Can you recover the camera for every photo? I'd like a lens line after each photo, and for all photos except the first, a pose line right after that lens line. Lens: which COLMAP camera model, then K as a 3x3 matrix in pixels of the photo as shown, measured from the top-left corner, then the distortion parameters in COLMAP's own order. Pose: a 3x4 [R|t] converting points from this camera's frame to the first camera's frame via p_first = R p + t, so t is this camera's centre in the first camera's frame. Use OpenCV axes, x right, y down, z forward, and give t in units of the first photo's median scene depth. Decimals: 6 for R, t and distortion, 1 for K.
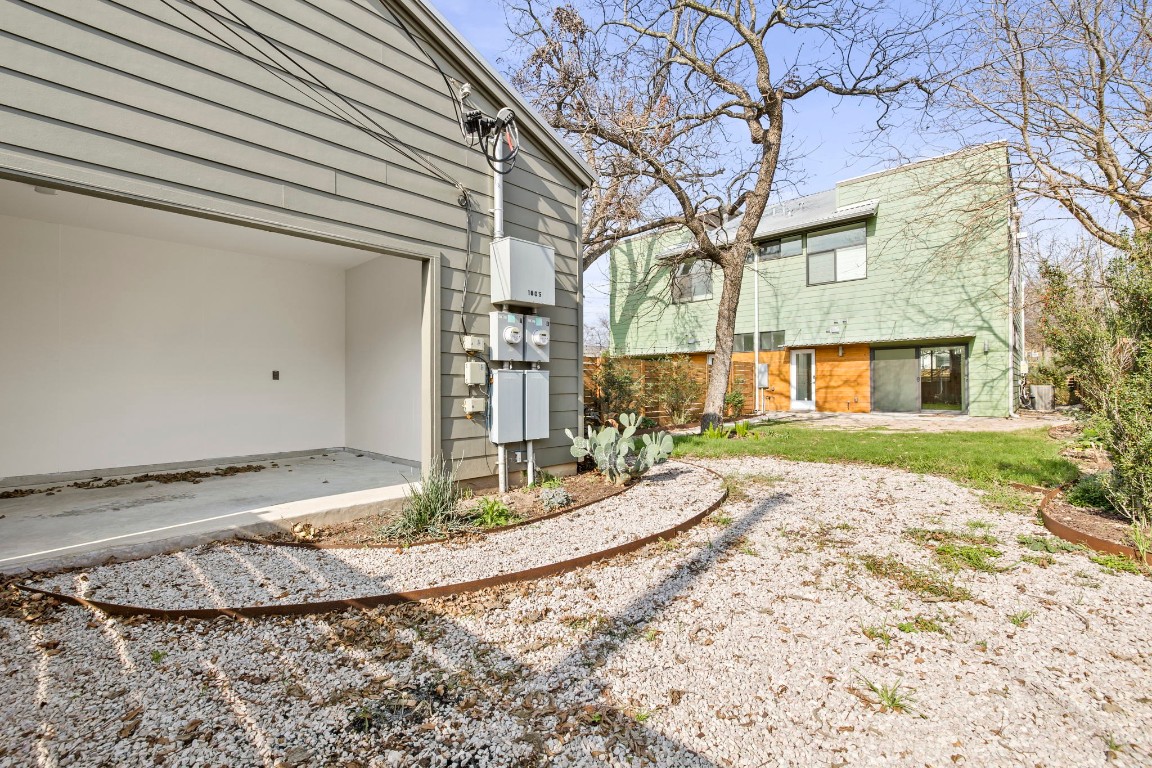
lens RADIAL K [[487.1, 0, 571.5], [0, 487.1, 384.7], [0, 0, 1]] dist [-0.005666, 0.000200]
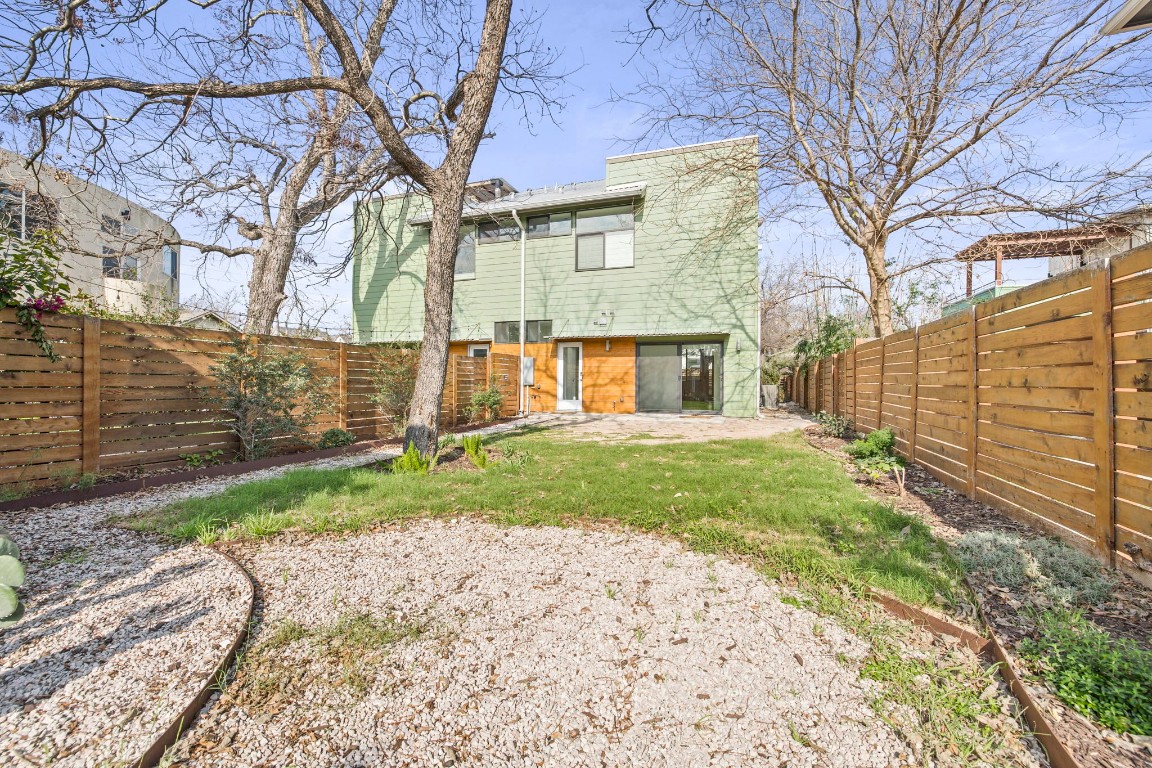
lens RADIAL K [[478.9, 0, 568.2], [0, 478.9, 382.4], [0, 0, 1]] dist [-0.000362, -0.000066]
pose [[0.918397, 0.011308, 0.395500, 0.135535], [-0.012967, 0.999915, 0.001520, -0.001068], [-0.395449, -0.006524, 0.918465, 0.212669]]
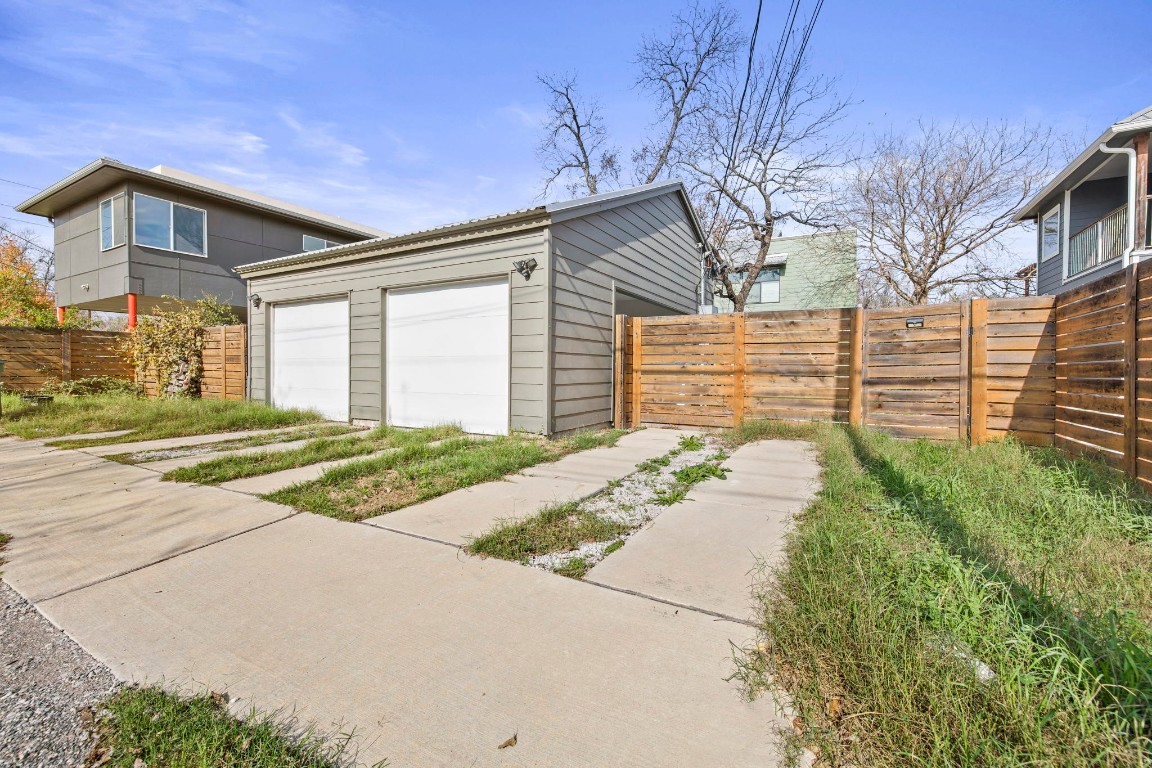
lens RADIAL K [[483.7, 0, 571.2], [0, 483.7, 374.6], [0, 0, 1]] dist [-0.000575, 0.000068]
pose [[0.967969, 0.000079, 0.251070, -0.442728], [-0.003401, 0.999912, 0.012800, 0.001550], [-0.251047, -0.013244, 0.967884, -0.360748]]
